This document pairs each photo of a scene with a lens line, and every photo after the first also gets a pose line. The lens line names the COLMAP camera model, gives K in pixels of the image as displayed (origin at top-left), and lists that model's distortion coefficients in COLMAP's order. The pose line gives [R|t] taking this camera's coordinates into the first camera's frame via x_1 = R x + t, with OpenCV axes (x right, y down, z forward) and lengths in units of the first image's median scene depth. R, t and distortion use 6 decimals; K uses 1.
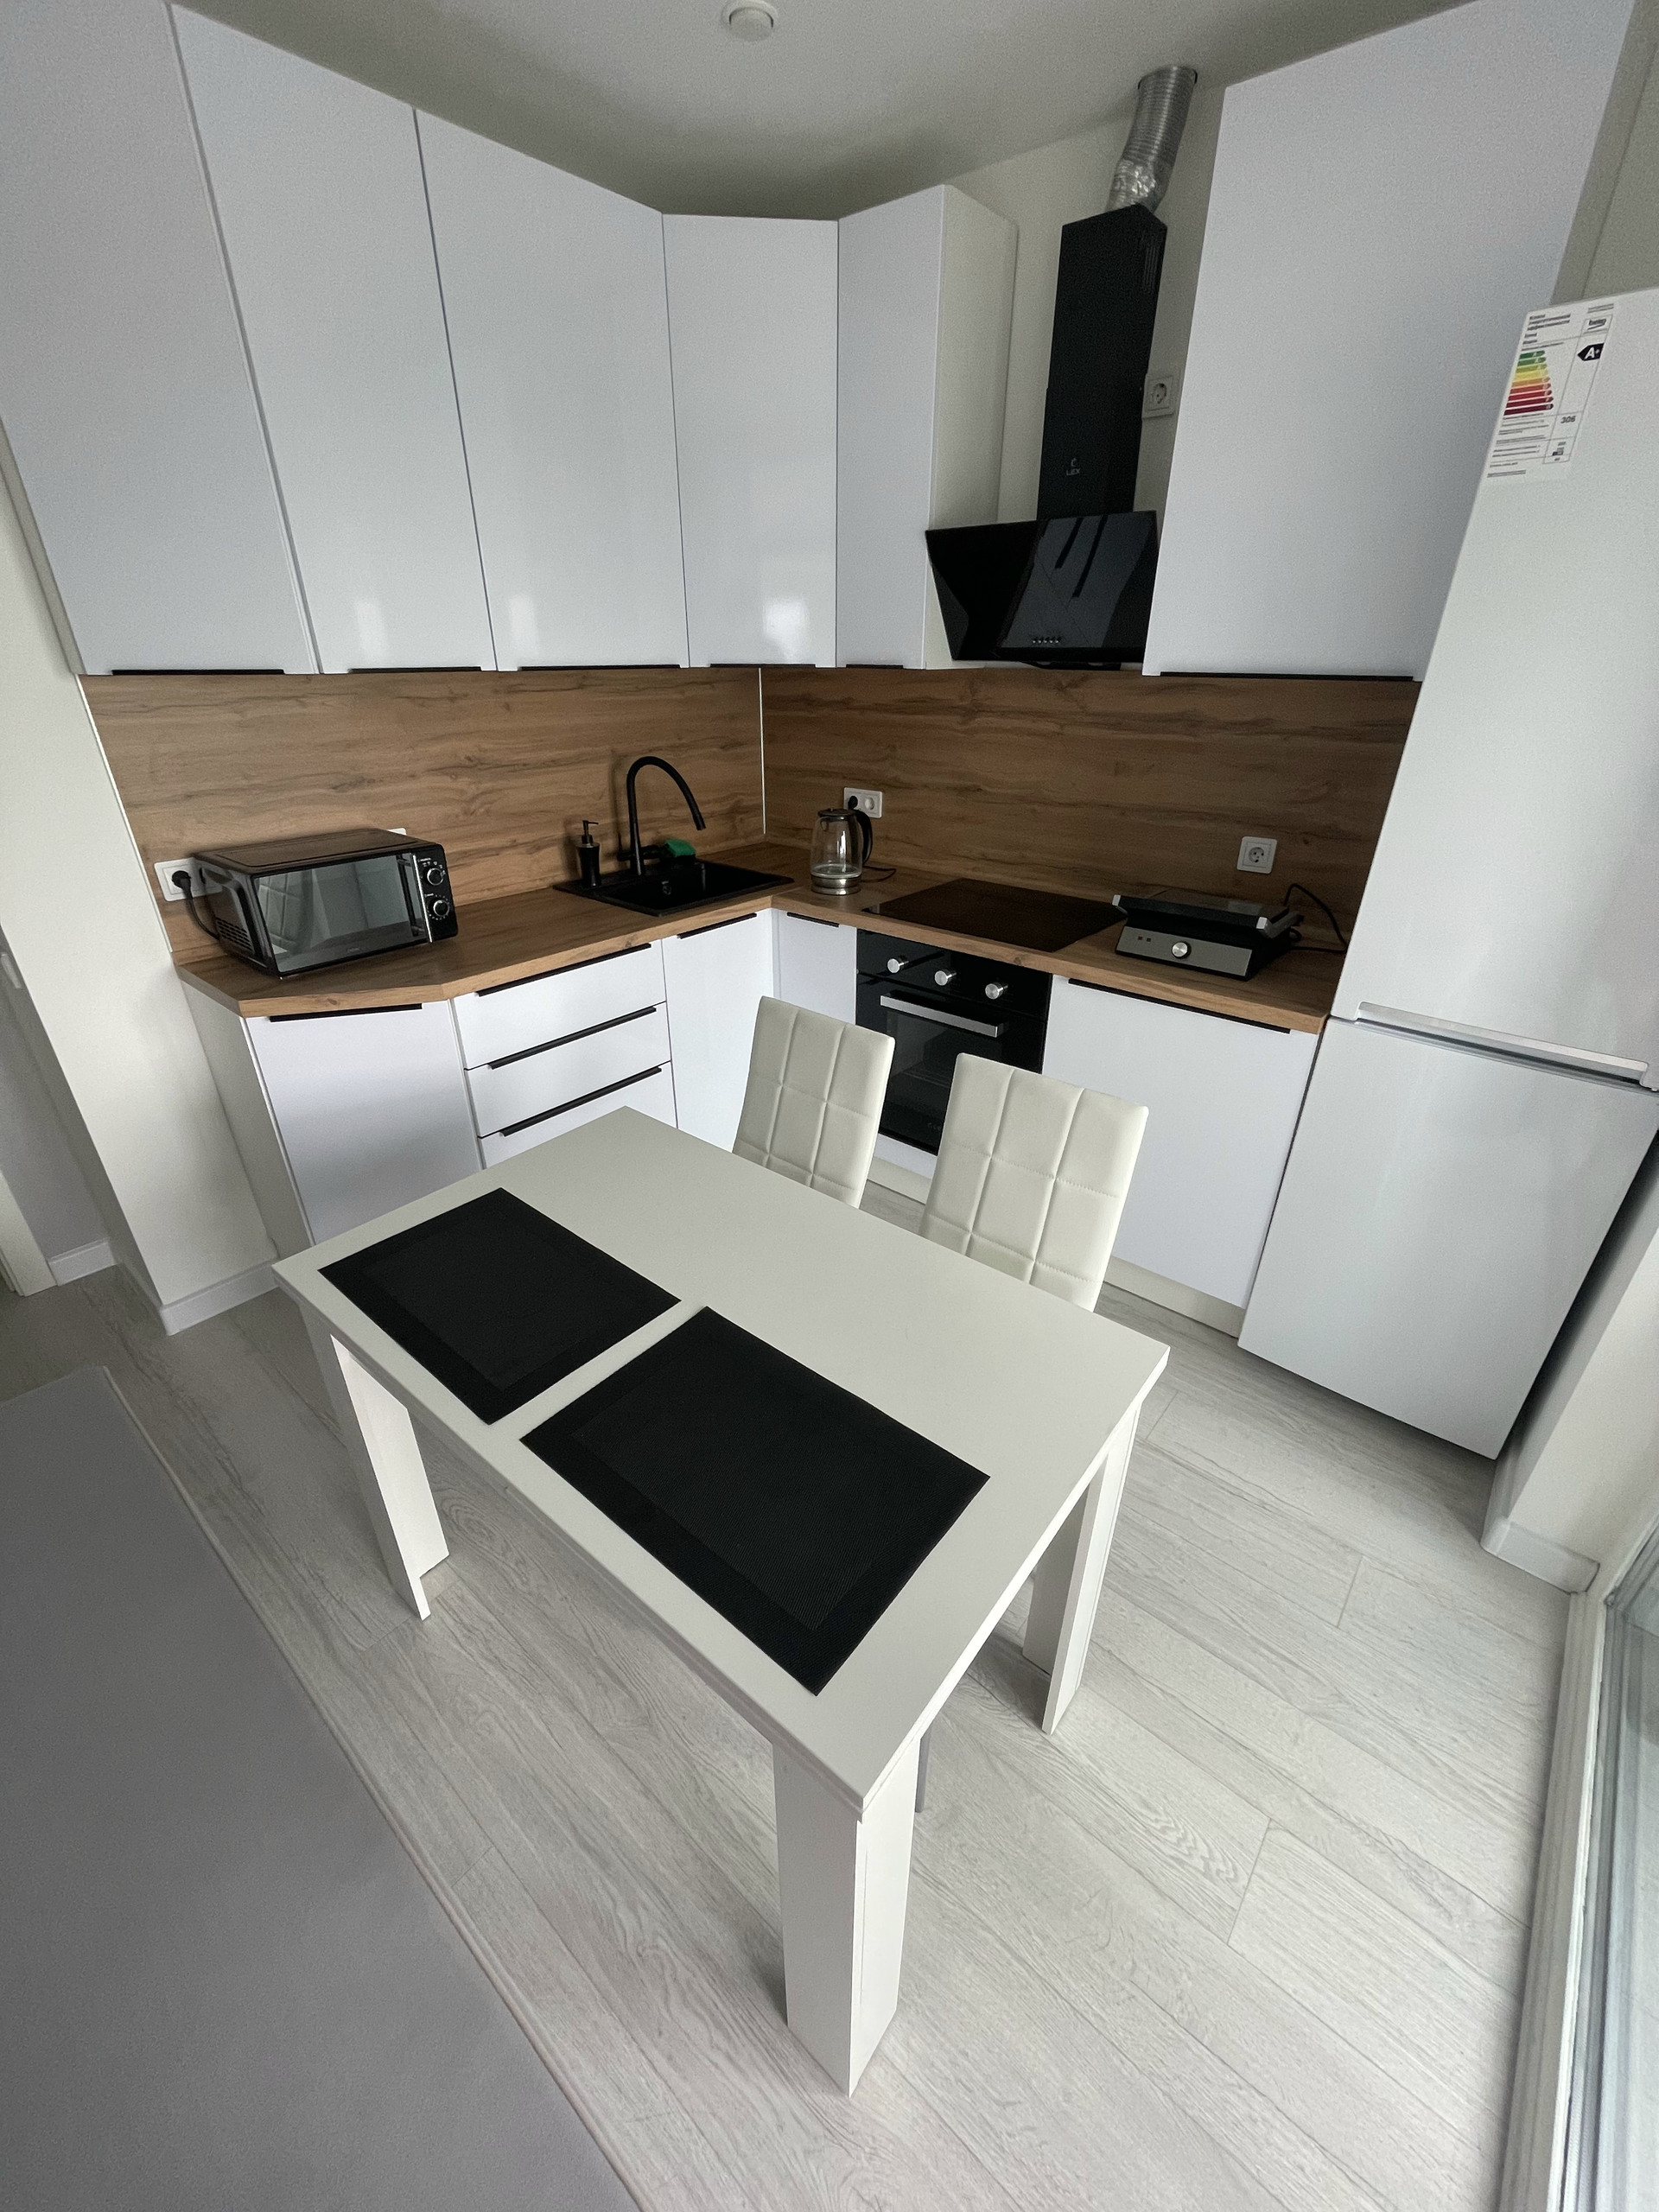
lens RADIAL K [[899.6, 0, 828.6], [0, 899.6, 1101.0], [0, 0, 1]] dist [-0.000853, -0.000800]
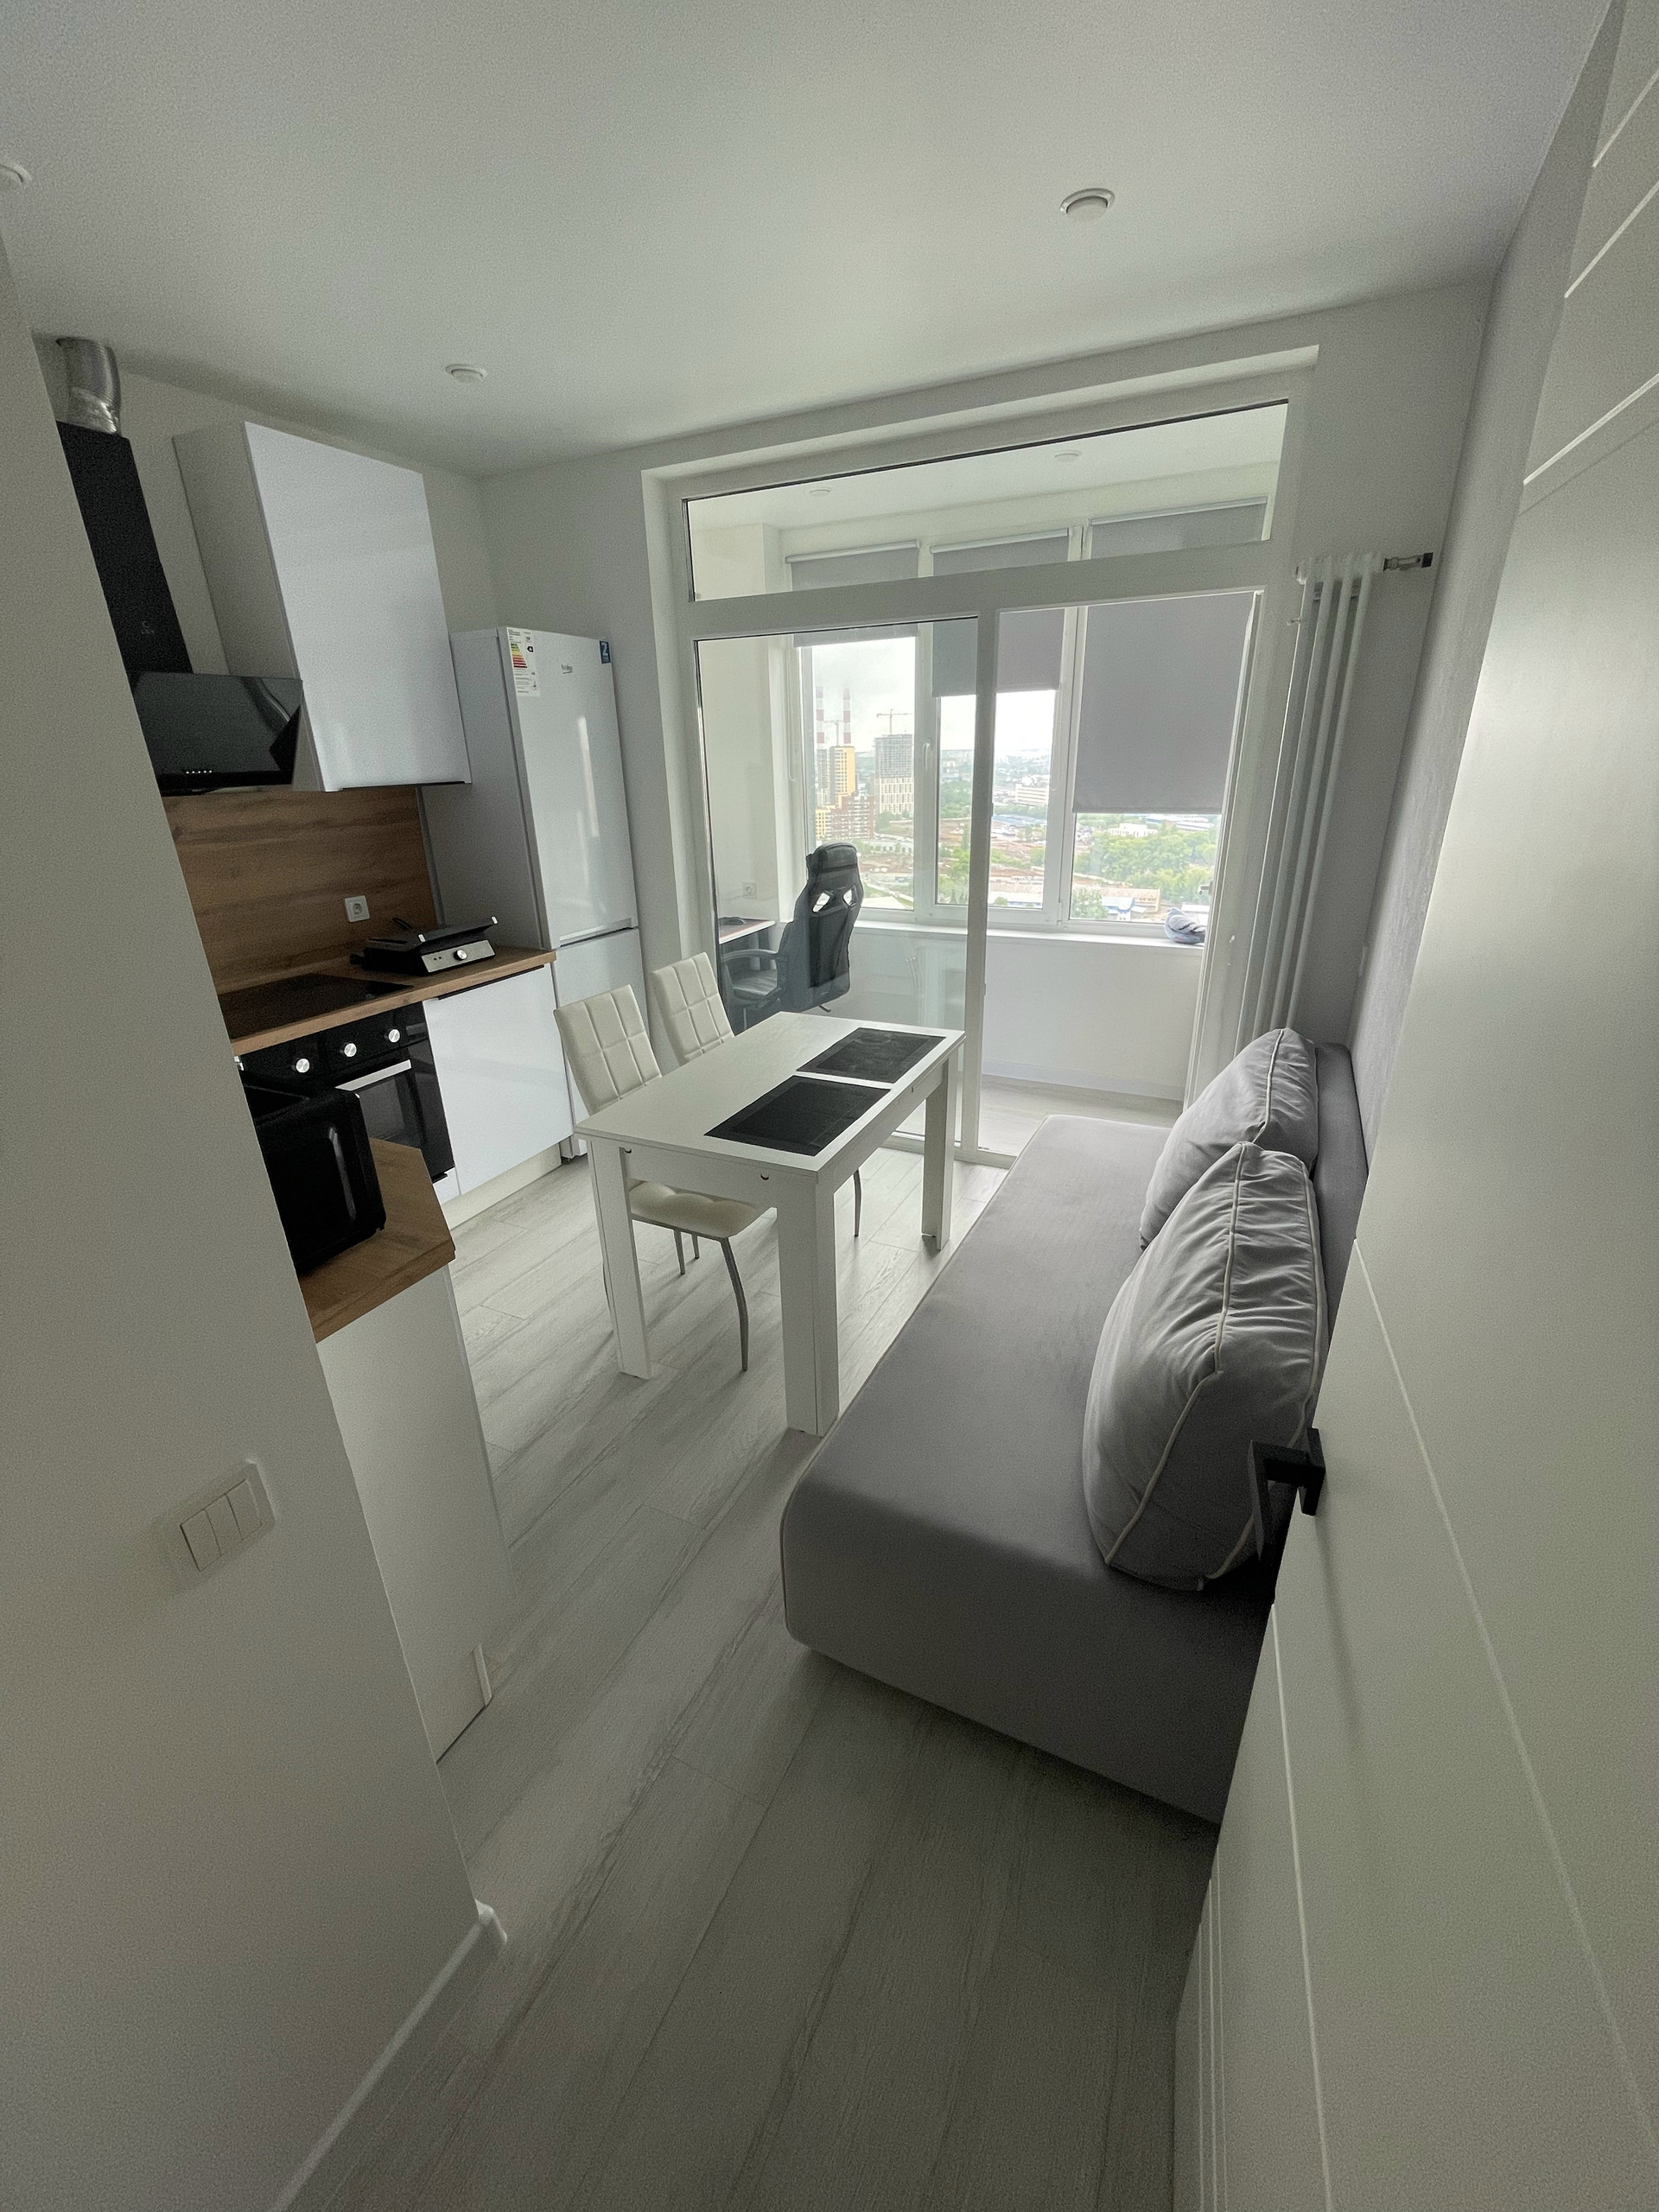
lens RADIAL K [[899.6, 0, 830.7], [0, 899.6, 1111.3], [0, 0, 1]] dist [-0.000853, -0.000800]
pose [[-0.252700, -0.358721, 0.898589, -1.150053], [0.455000, 0.775571, 0.437566, -0.317382], [-0.853884, 0.519431, -0.032769, 0.590516]]
